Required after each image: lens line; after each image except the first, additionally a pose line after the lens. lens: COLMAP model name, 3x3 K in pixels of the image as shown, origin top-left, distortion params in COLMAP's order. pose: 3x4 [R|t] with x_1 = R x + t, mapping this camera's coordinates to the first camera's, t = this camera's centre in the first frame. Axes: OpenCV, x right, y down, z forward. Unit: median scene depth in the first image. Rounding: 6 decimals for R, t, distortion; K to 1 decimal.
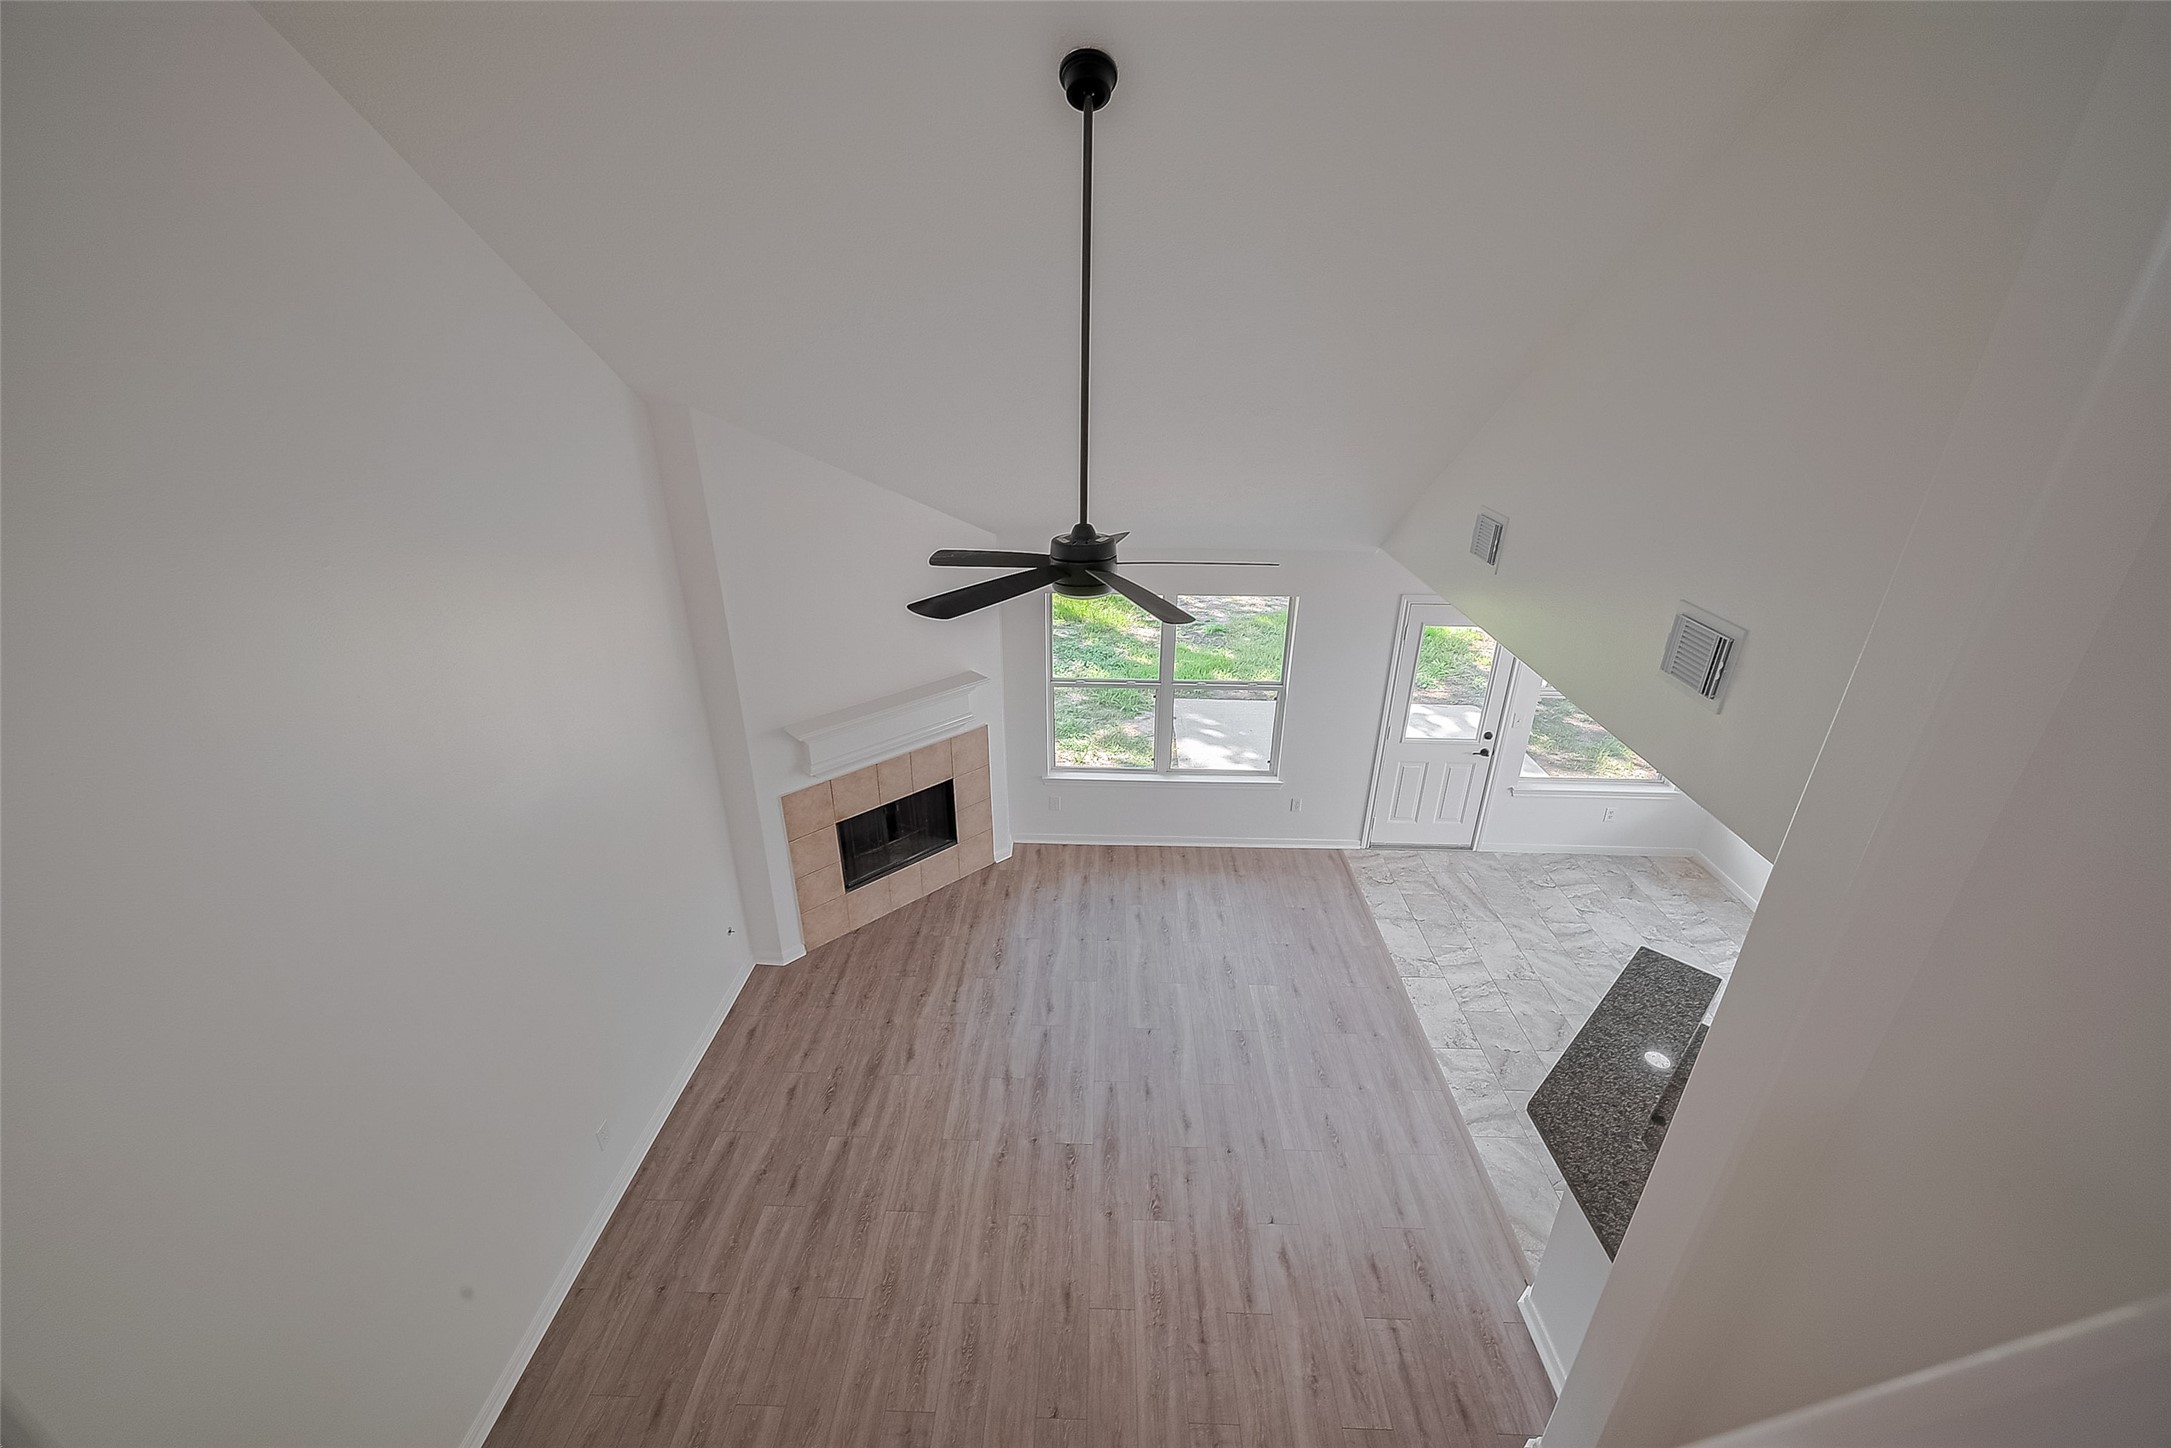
lens RADIAL K [[858.6, 0, 1095.0], [0, 858.6, 717.0], [0, 0, 1]] dist [-0.000645, -0.000553]
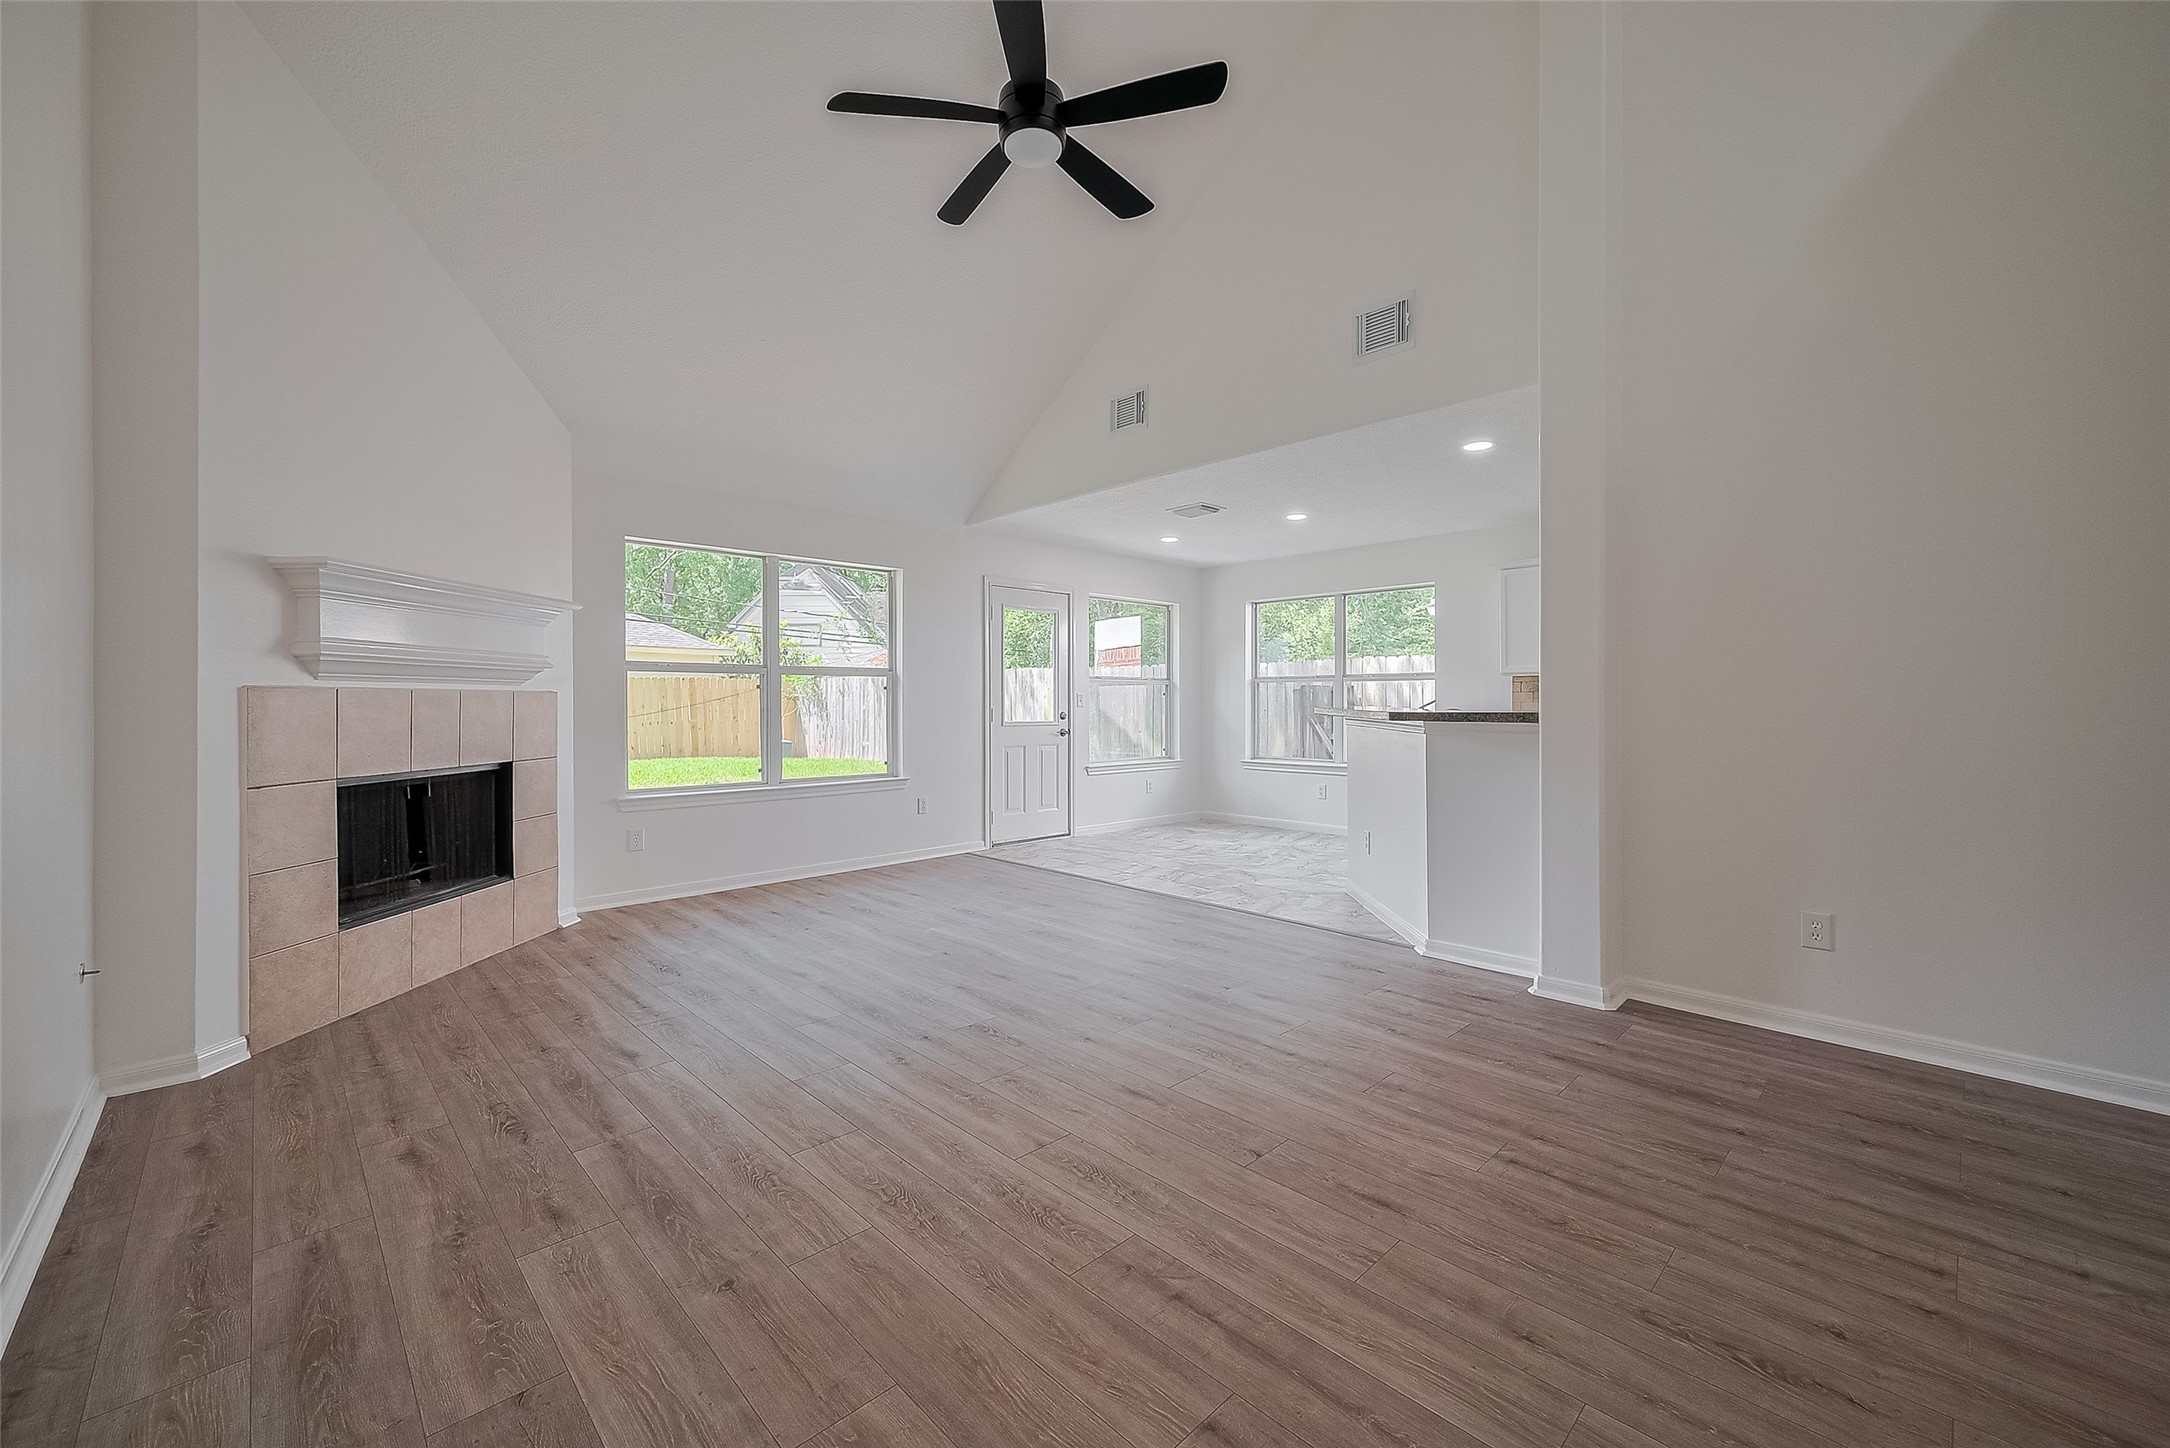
lens RADIAL K [[858.2, 0, 1089.5], [0, 858.2, 703.8], [0, 0, 1]] dist [-0.000645, -0.000553]
pose [[0.700170, -0.012776, 0.713862, -0.414850], [0.303475, 0.910351, -0.281361, 0.446703], [-0.646270, 0.413639, 0.641278, 0.360342]]
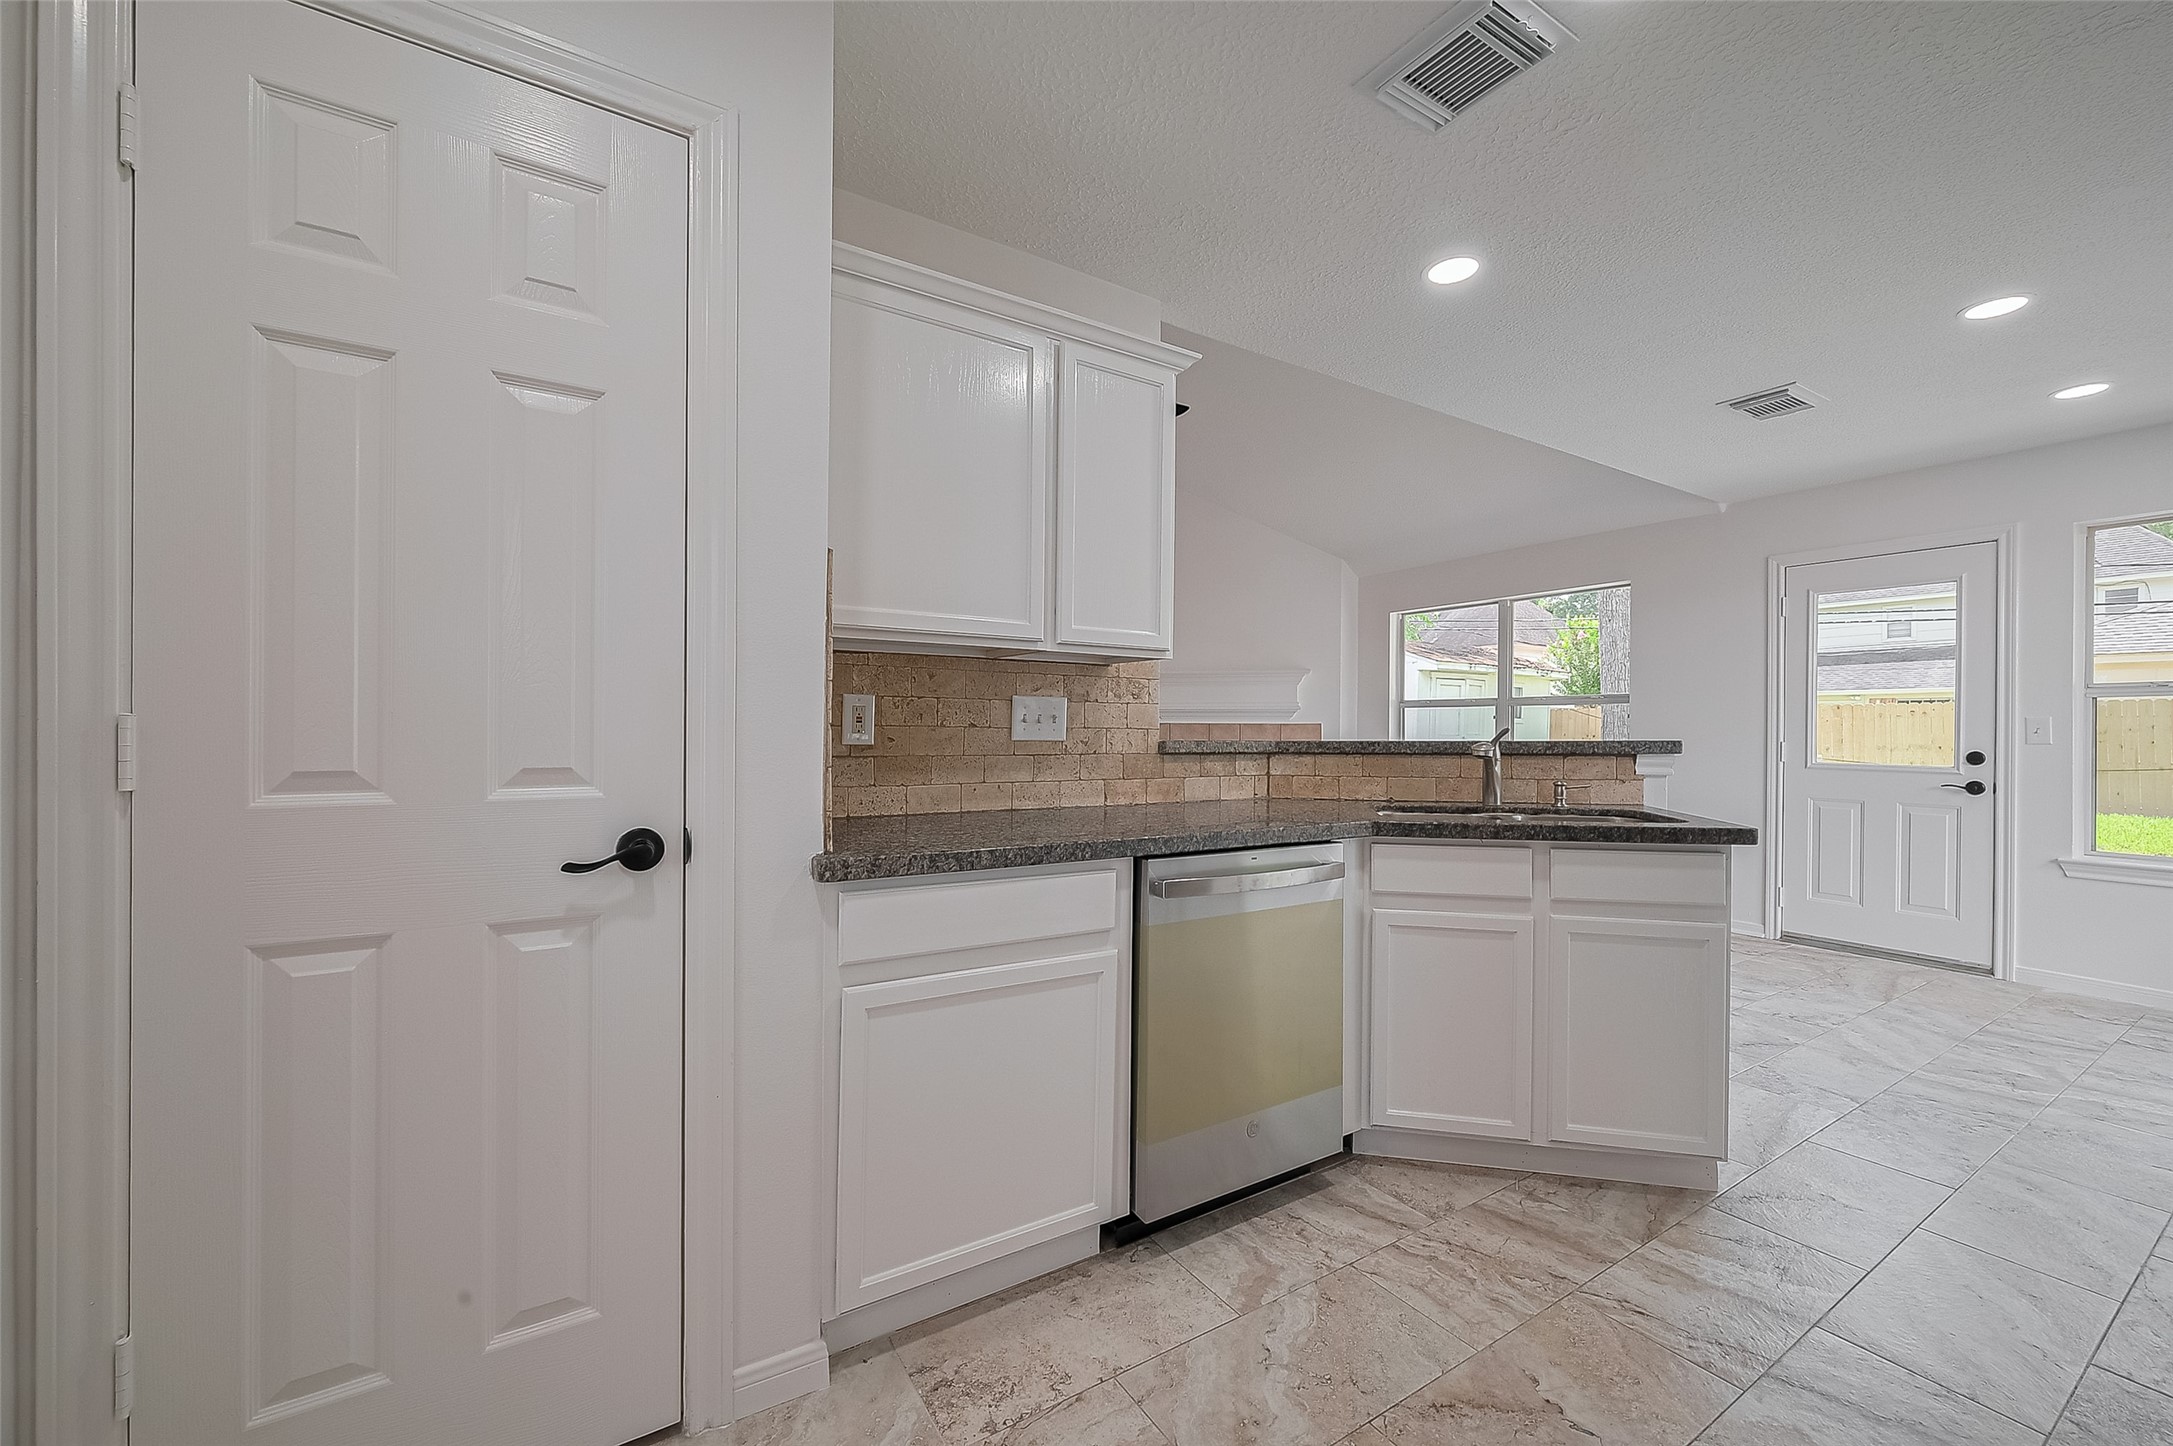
lens RADIAL K [[863.0, 0, 1090.1], [0, 863.0, 733.7], [0, 0, 1]] dist [-0.000698, 0.000423]
pose [[0.550134, -0.003915, -0.835067, 0.857635], [-0.346058, 0.909015, -0.232241, 0.513424], [0.759998, 0.416745, 0.498726, 0.251414]]
